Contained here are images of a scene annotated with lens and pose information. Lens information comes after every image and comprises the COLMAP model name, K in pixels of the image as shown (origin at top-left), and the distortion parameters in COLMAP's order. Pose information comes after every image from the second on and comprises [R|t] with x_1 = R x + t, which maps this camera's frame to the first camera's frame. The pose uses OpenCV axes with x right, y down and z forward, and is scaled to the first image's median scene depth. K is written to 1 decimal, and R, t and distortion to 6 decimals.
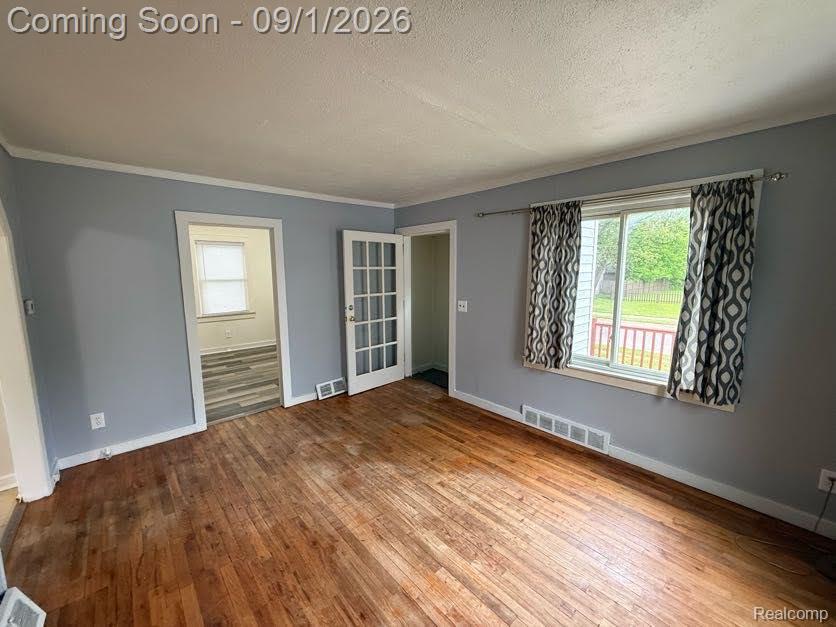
lens RADIAL K [[334.3, 0, 418.3], [0, 334.3, 313.3], [0, 0, 1]] dist [0.001164, 0.000521]
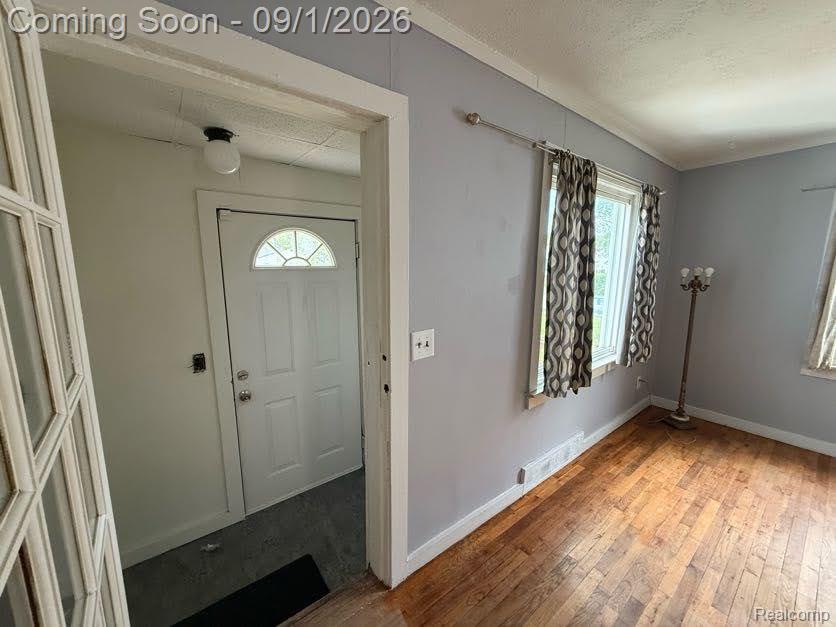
lens RADIAL K [[334.3, 0, 420.5], [0, 334.3, 312.6], [0, 0, 1]] dist [0.001164, 0.000521]
pose [[0.080155, -0.154353, 0.984759, -0.309529], [0.126357, 0.981541, 0.143564, -0.144449], [-0.988741, 0.112924, 0.098180, 1.231735]]
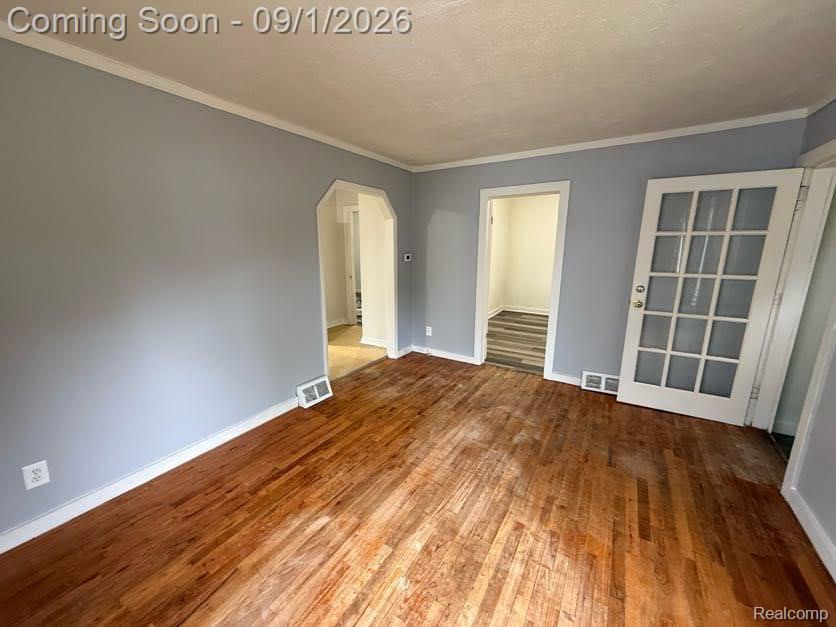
lens RADIAL K [[334.3, 0, 417.6], [0, 334.3, 314.7], [0, 0, 1]] dist [0.001164, 0.000521]
pose [[0.264564, 0.213492, -0.940440, 0.497331], [-0.128060, 0.974329, 0.185159, -0.046874], [0.955828, 0.071446, 0.285112, 0.439376]]
